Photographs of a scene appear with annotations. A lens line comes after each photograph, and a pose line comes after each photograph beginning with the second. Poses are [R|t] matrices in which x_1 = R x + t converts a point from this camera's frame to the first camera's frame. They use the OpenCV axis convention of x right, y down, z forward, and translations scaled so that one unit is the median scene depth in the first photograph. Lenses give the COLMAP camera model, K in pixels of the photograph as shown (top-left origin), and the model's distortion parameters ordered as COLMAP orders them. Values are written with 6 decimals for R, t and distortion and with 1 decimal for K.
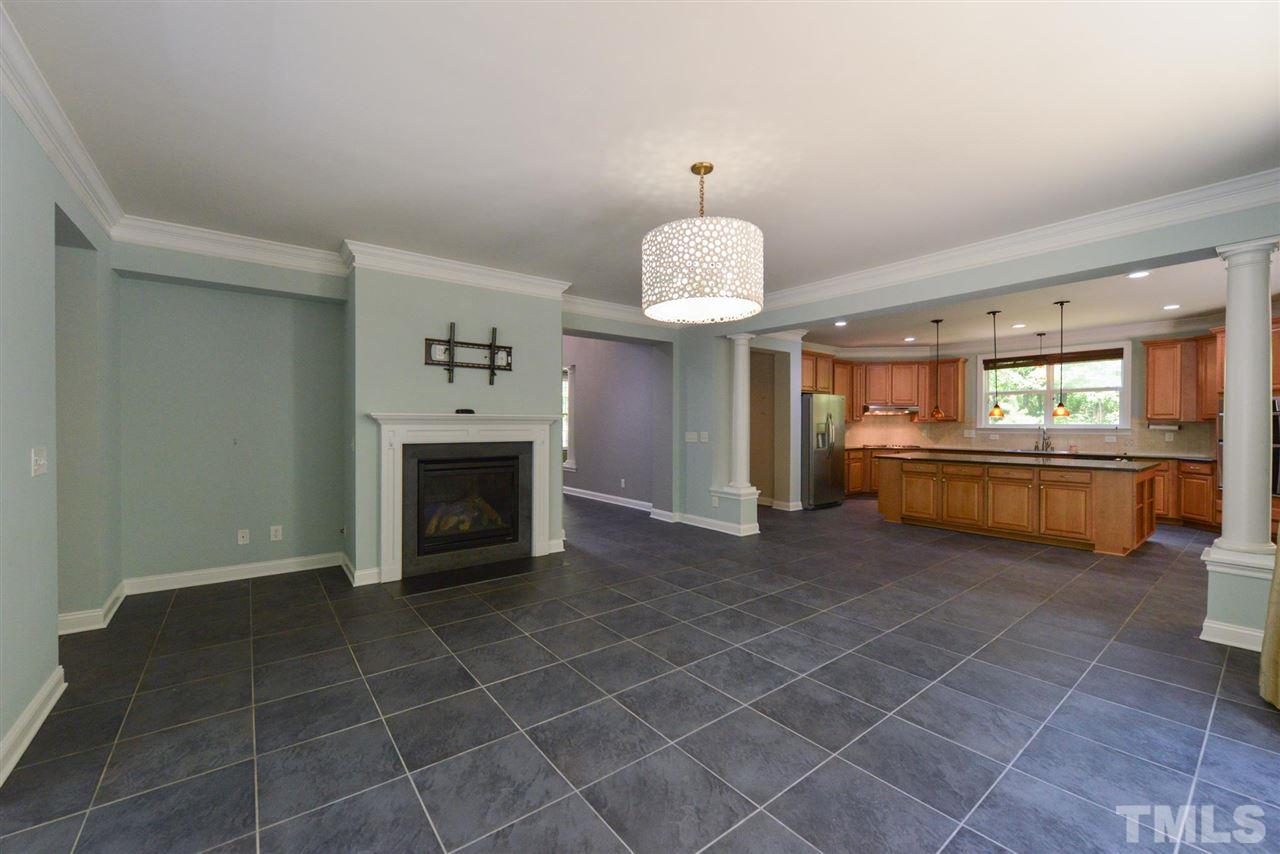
lens RADIAL K [[509.2, 0, 644.2], [0, 509.2, 427.9], [0, 0, 1]] dist [-0.004139, -0.000495]
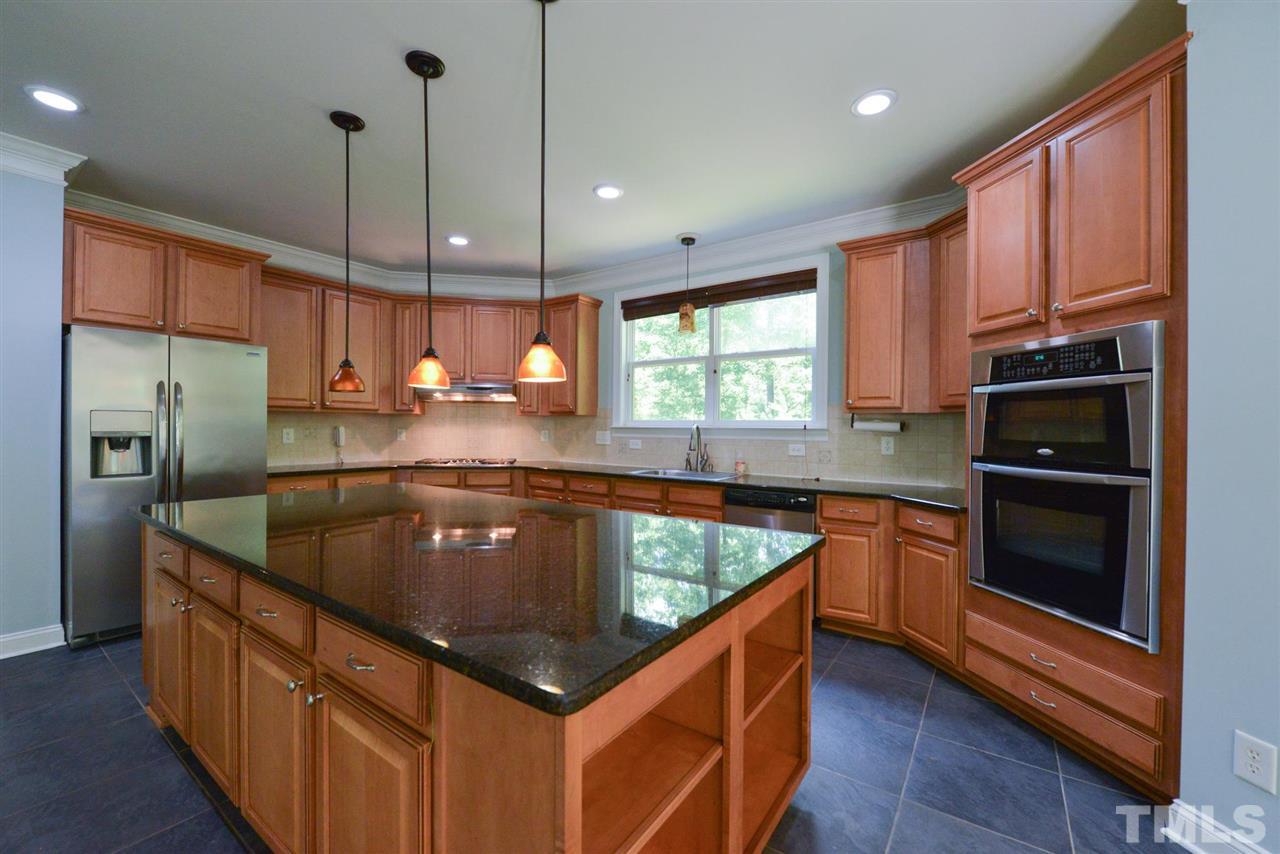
lens RADIAL K [[509.2, 0, 637.8], [0, 509.2, 429.1], [0, 0, 1]] dist [-0.004139, -0.000495]
pose [[0.958511, 0.006005, 0.284994, 0.641912], [-0.005752, 0.999982, -0.001726, 0.003949], [-0.284999, 0.000015, 0.958528, 0.576321]]
